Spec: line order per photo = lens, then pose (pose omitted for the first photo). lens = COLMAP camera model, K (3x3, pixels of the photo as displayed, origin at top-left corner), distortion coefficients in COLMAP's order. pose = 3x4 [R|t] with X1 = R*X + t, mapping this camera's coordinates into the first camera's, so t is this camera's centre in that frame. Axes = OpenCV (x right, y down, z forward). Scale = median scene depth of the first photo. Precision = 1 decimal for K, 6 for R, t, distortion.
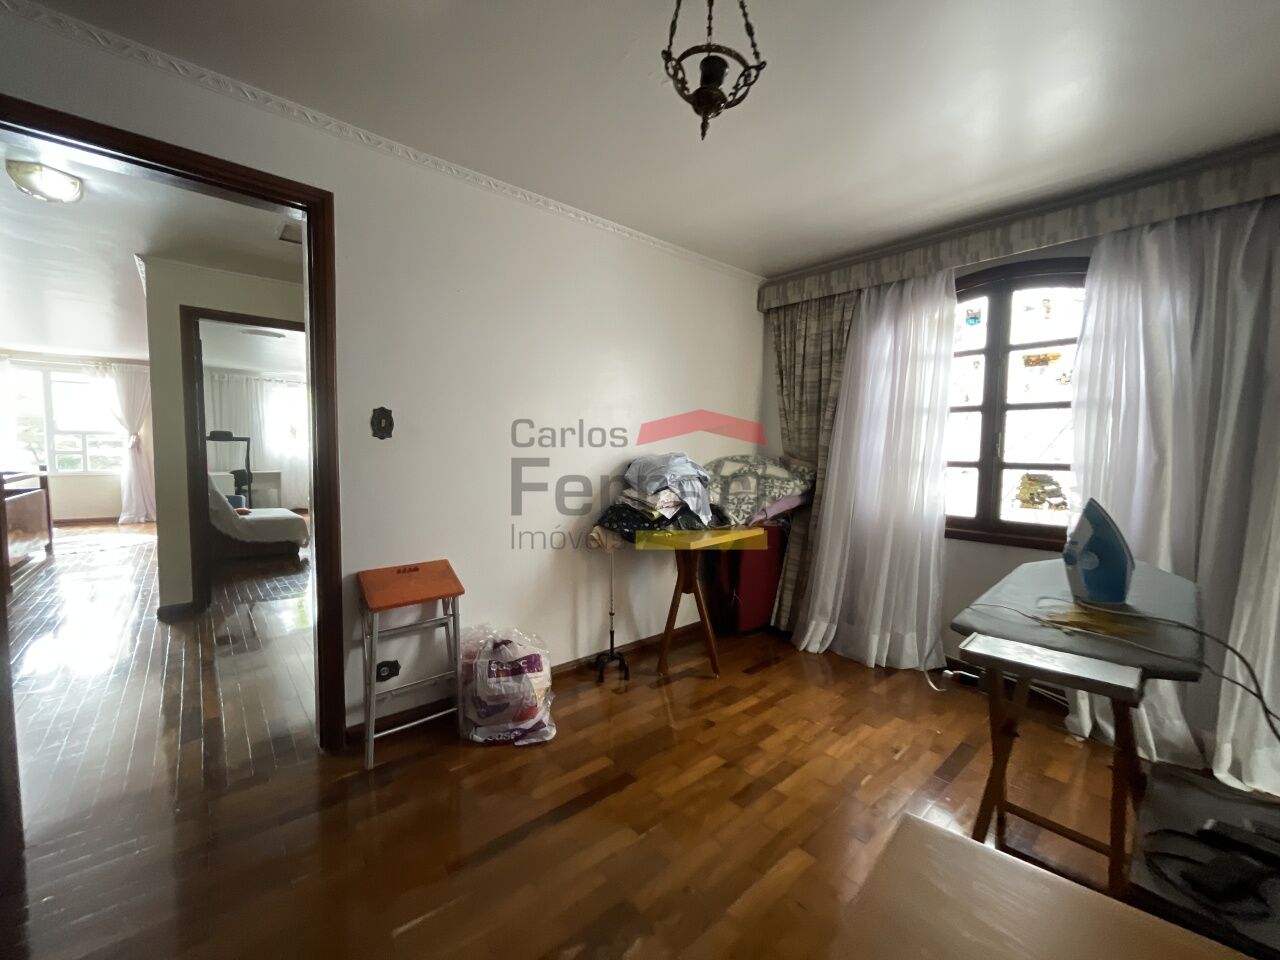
lens RADIAL K [[518.7, 0, 649.9], [0, 518.7, 481.5], [0, 0, 1]] dist [-0.002021, 0.000500]
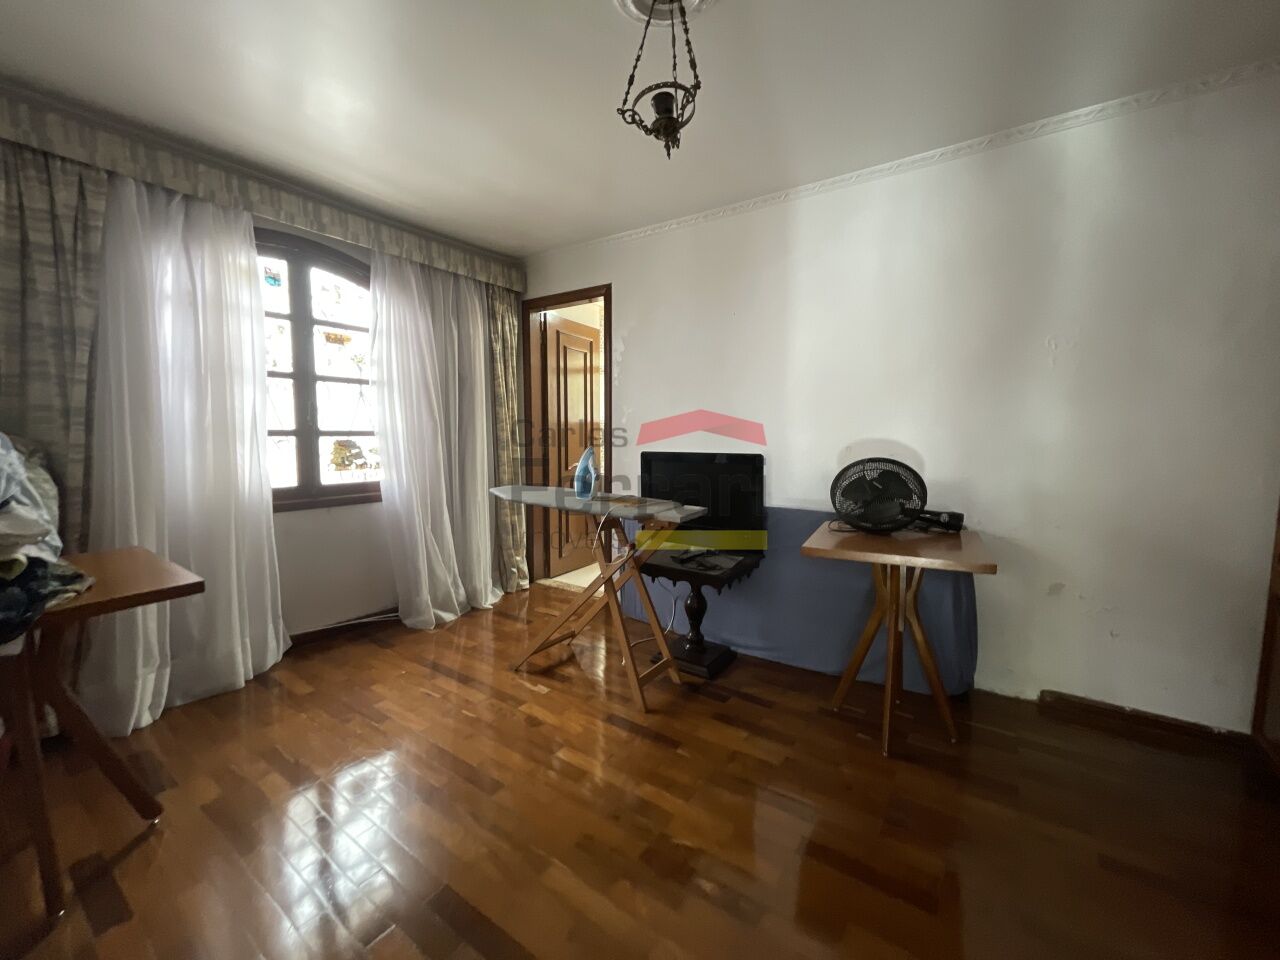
lens RADIAL K [[518.7, 0, 649.3], [0, 518.7, 477.9], [0, 0, 1]] dist [-0.002021, 0.000500]
pose [[-0.248801, -0.095147, 0.963870, -0.523885], [0.053795, 0.992269, 0.111836, -0.022915], [-0.967060, 0.079677, -0.241759, 0.622523]]
